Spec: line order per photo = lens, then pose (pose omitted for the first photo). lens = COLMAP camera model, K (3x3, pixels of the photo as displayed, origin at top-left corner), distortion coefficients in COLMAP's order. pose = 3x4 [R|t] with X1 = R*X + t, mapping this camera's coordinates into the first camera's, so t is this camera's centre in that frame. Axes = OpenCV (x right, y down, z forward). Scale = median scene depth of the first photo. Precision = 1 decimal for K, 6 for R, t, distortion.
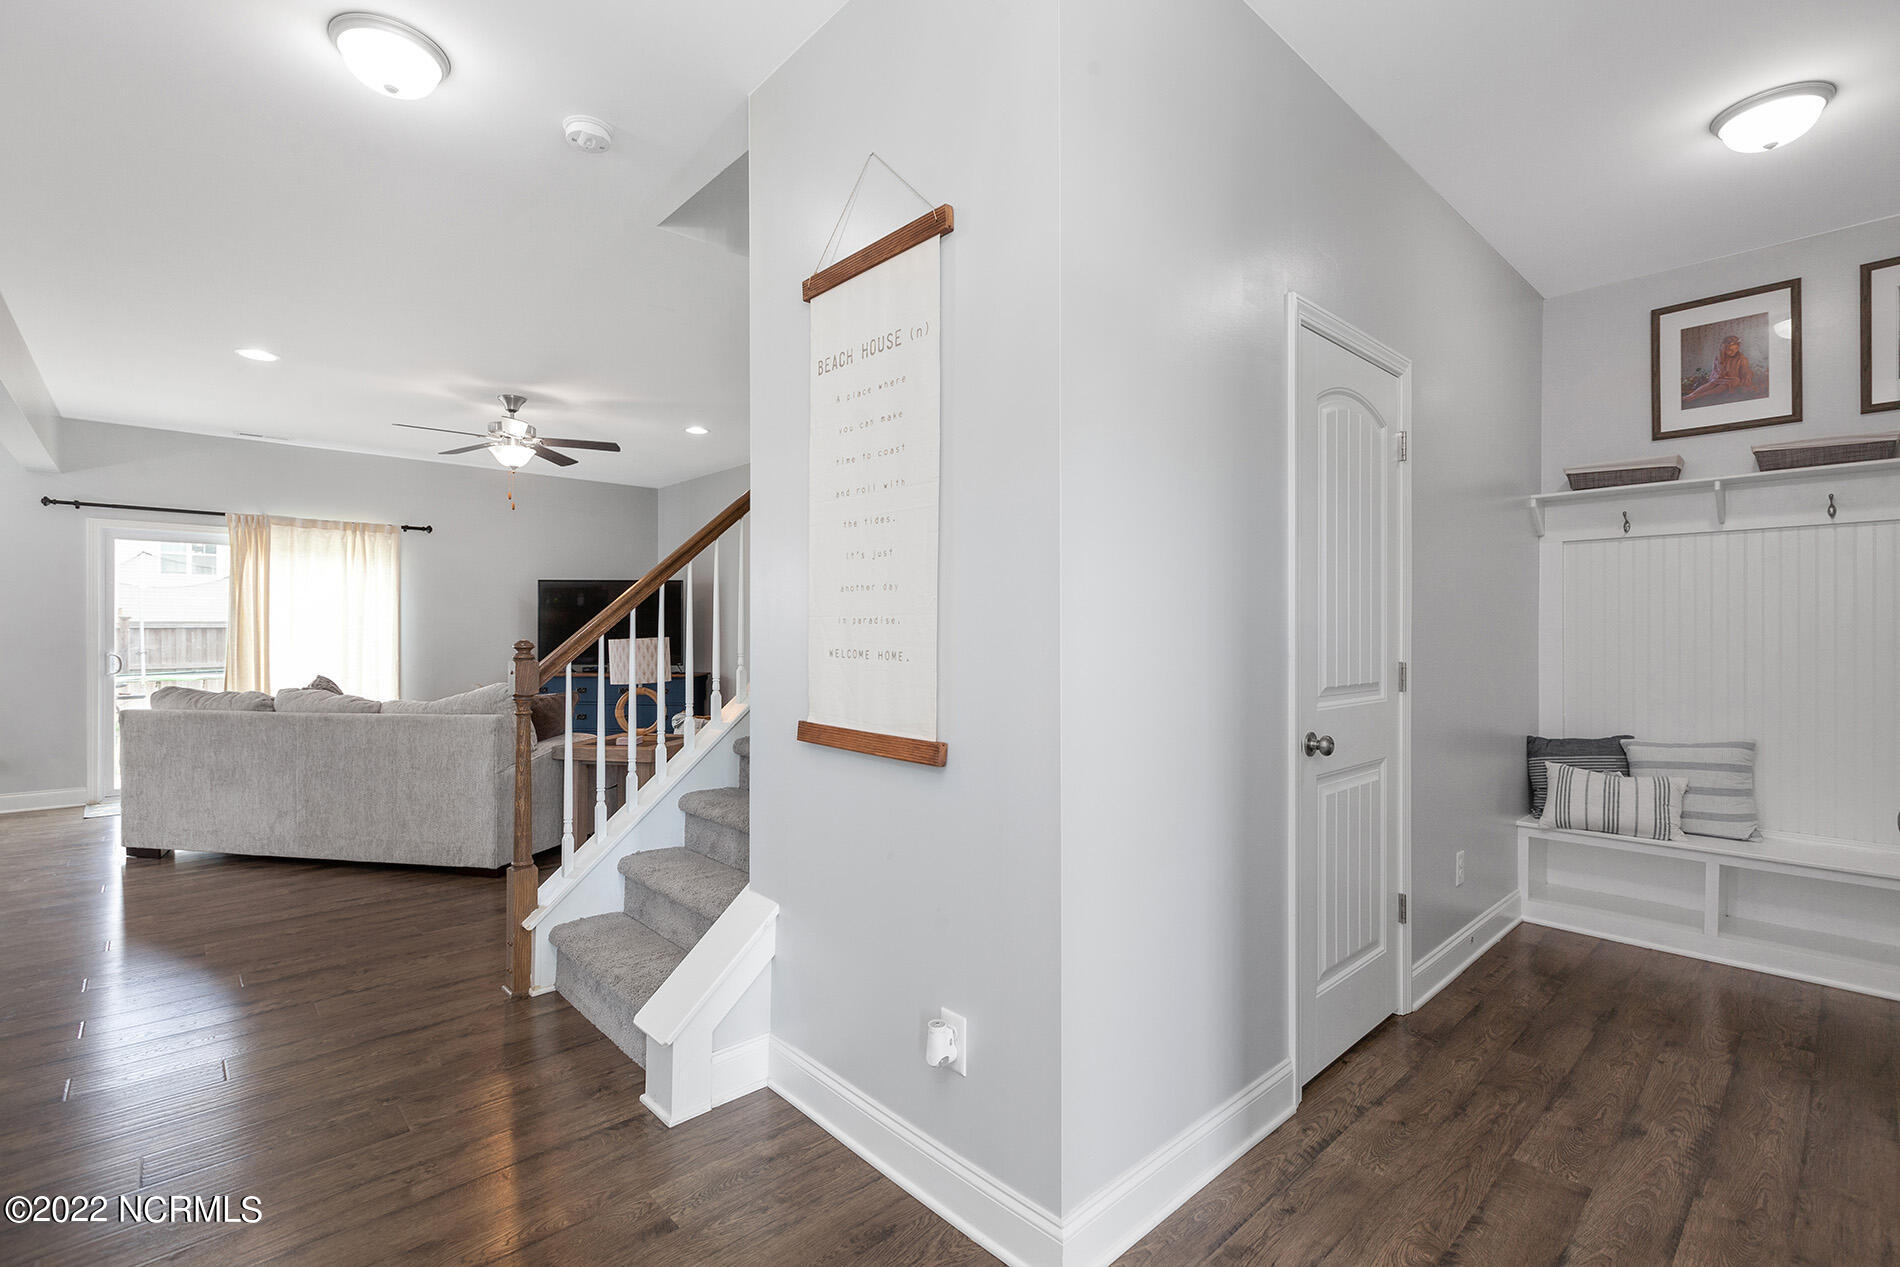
lens RADIAL K [[863.0, 0, 951.9], [0, 863.0, 634.2], [0, 0, 1]] dist [0.015732, -0.001992]
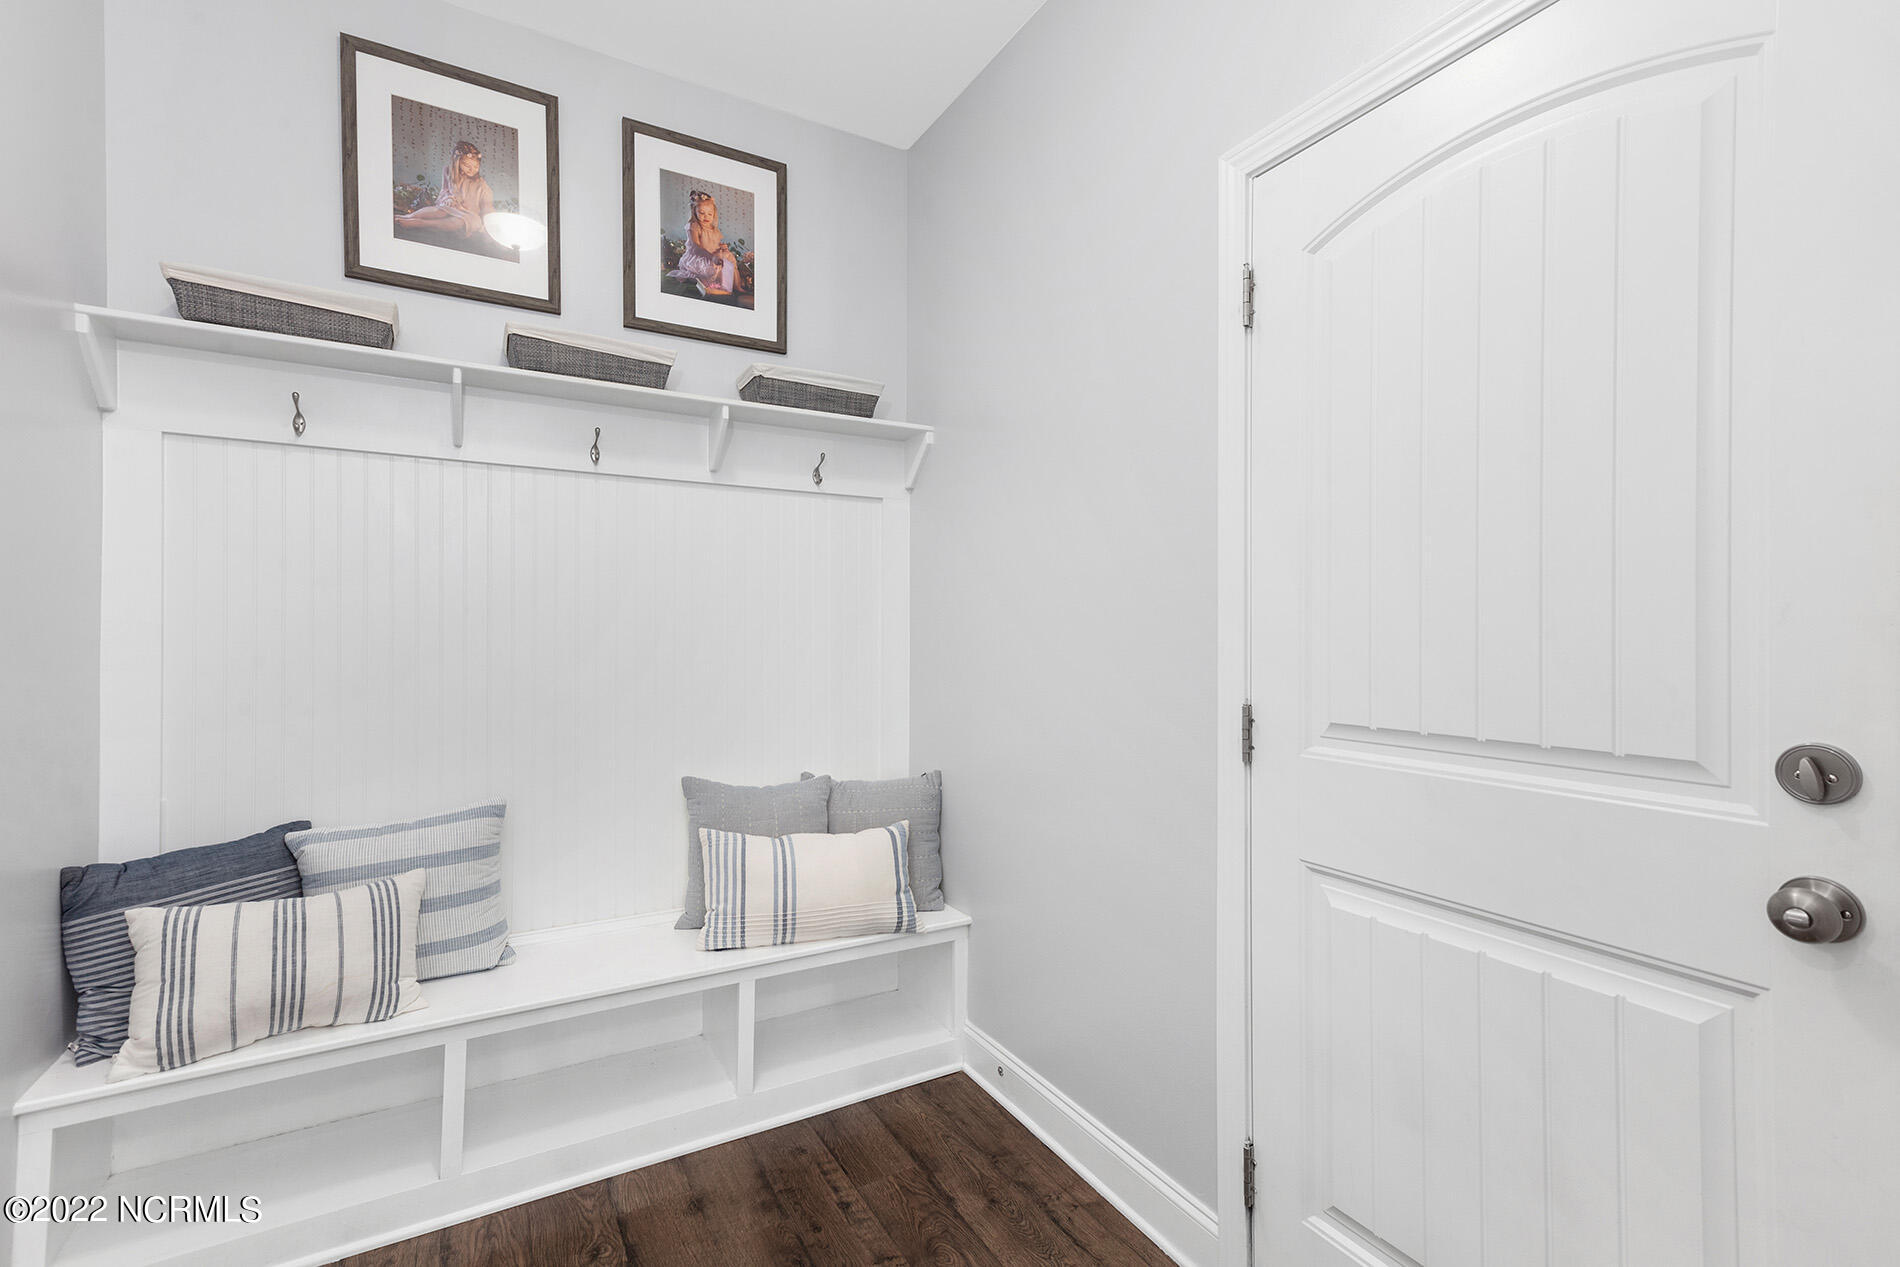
lens RADIAL K [[863.0, 0, 977.3], [0, 863.0, 637.0], [0, 0, 1]] dist [0.015732, -0.001992]
pose [[0.212345, 0.006886, 0.977171, 0.383970], [-0.000306, 0.999976, -0.006980, 0.009213], [-0.977195, 0.001183, 0.212342, 0.537080]]
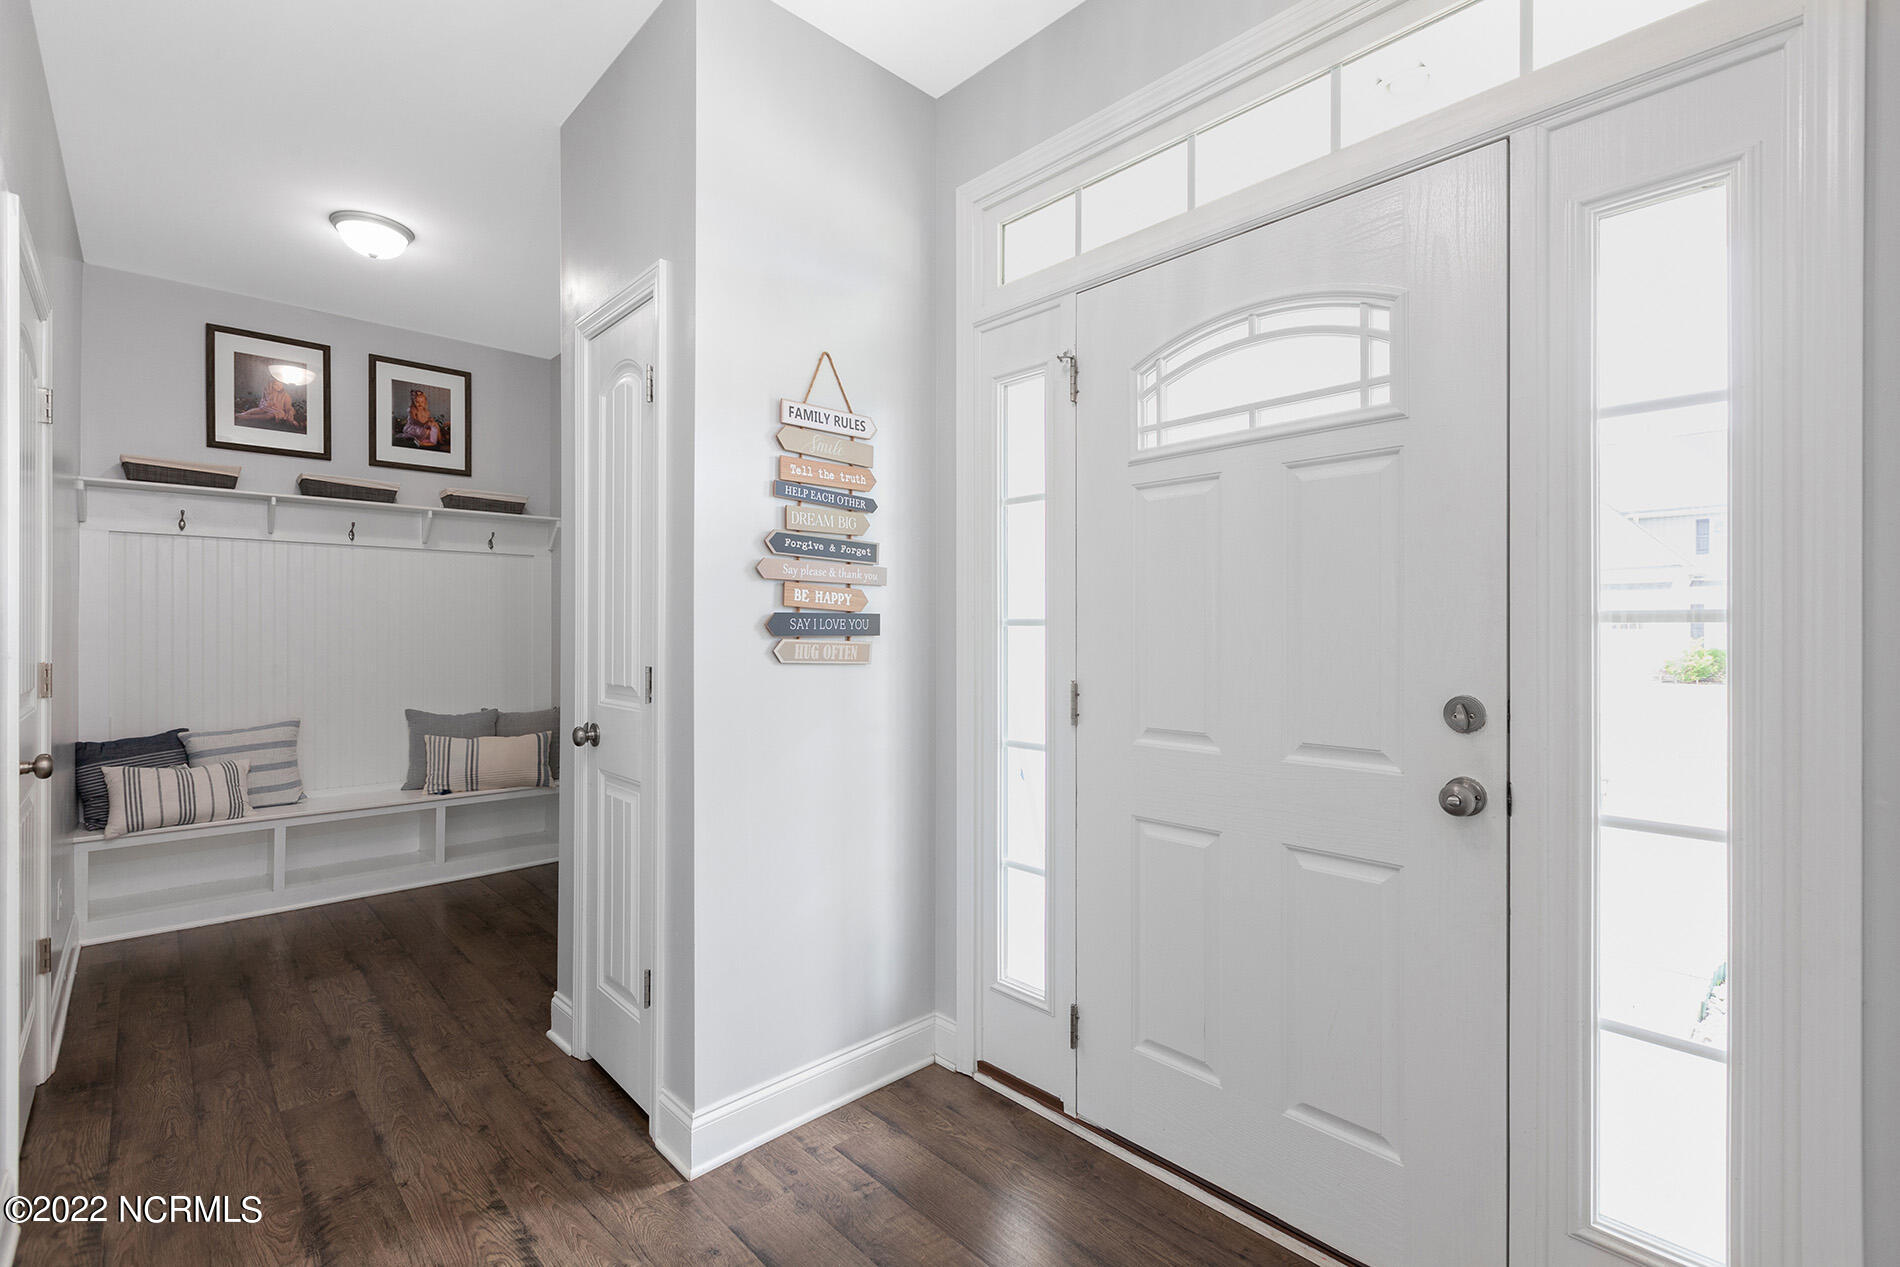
lens RADIAL K [[863.0, 0, 960.1], [0, 863.0, 631.1], [0, 0, 1]] dist [0.015732, -0.001992]
pose [[-0.003976, 0.000798, 0.999992, -0.278237], [-0.003113, 0.999995, -0.000810, -0.000278], [-0.999987, -0.003117, -0.003973, 0.098423]]
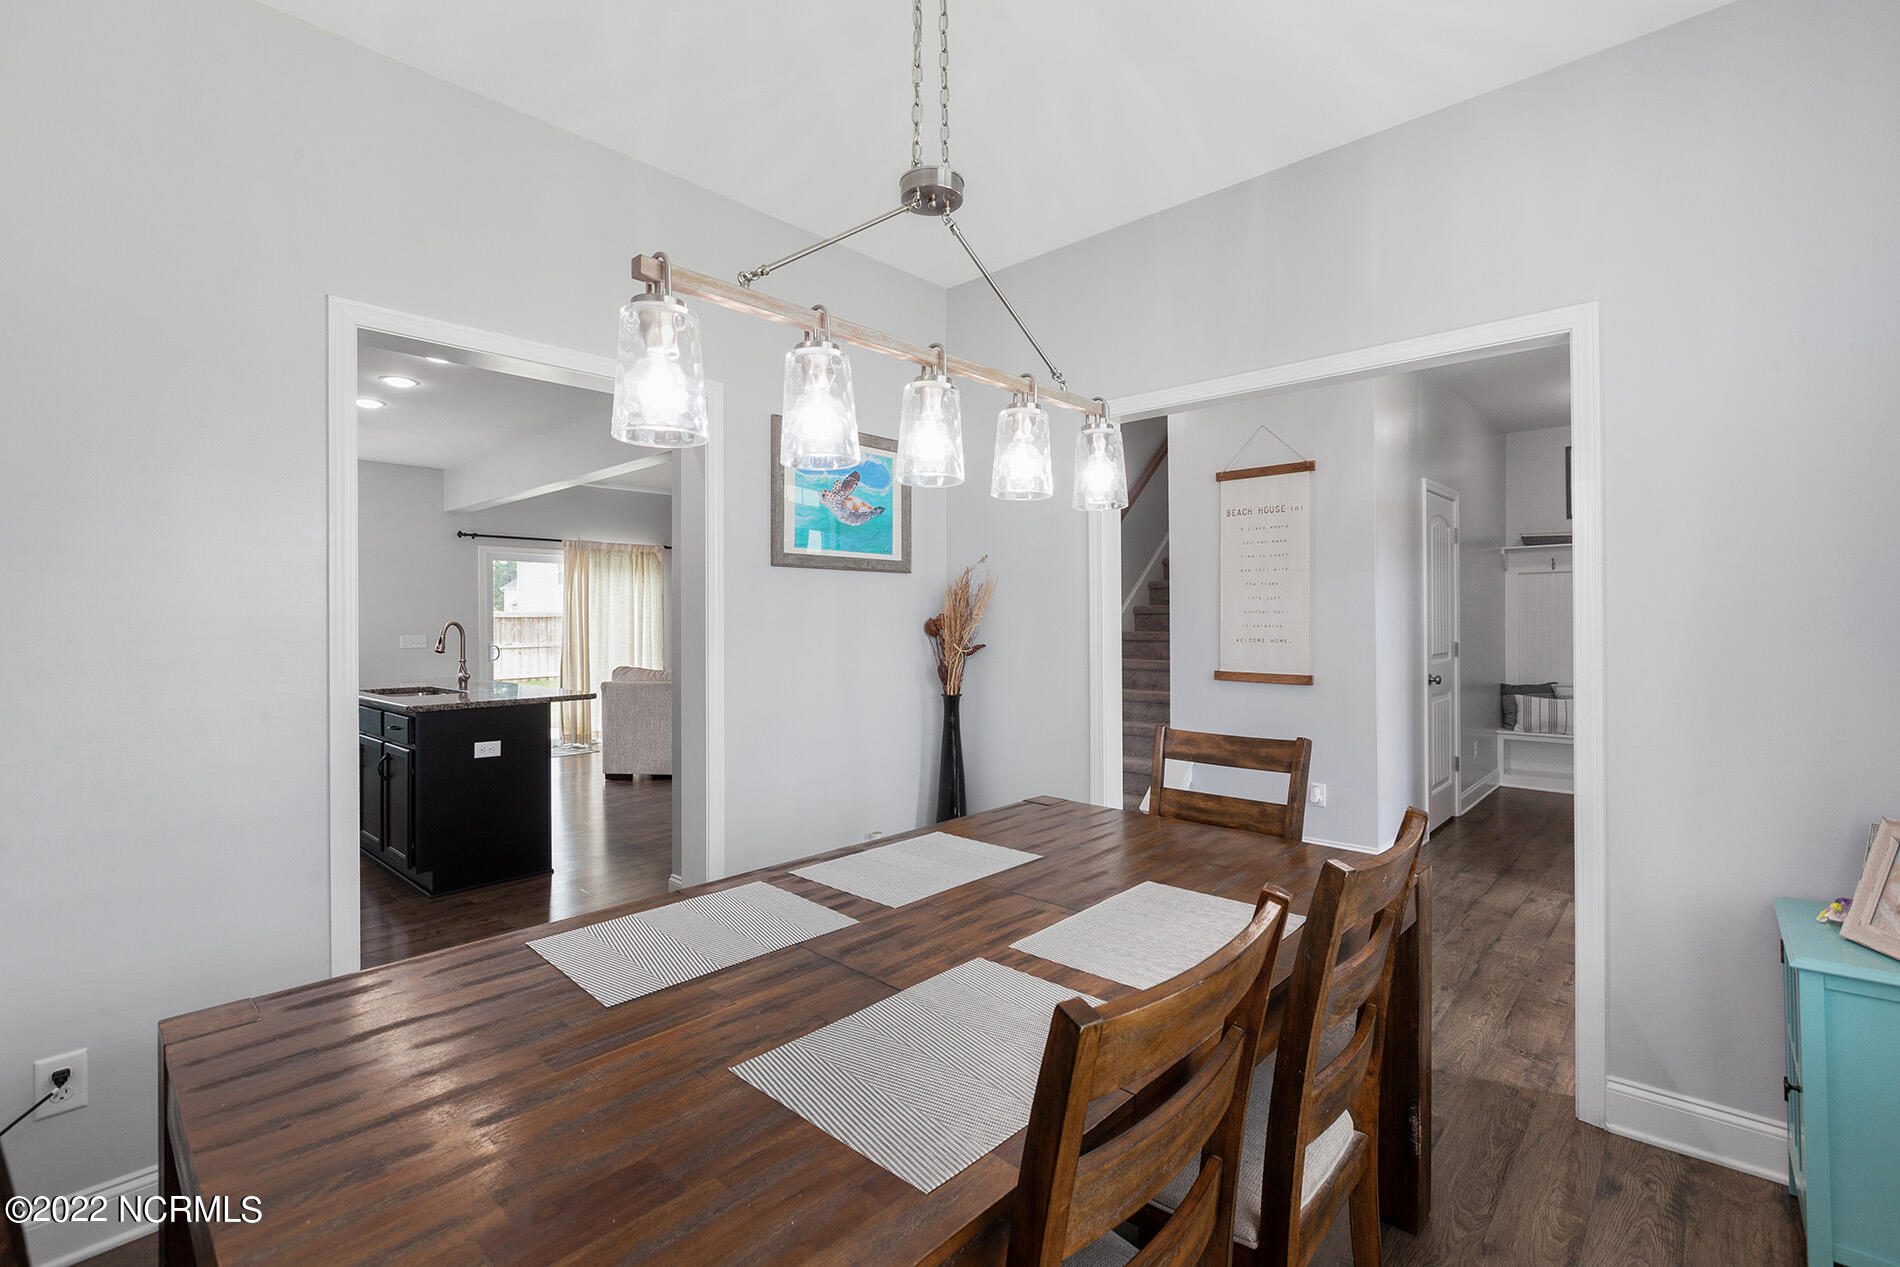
lens RADIAL K [[863.0, 0, 952.0], [0, 863.0, 619.5], [0, 0, 1]] dist [0.015732, -0.001992]
pose [[0.996491, -0.006344, 0.083465, -0.676848], [0.006414, 0.999979, -0.000568, -0.022019], [-0.083460, 0.001101, 0.996511, -0.756030]]
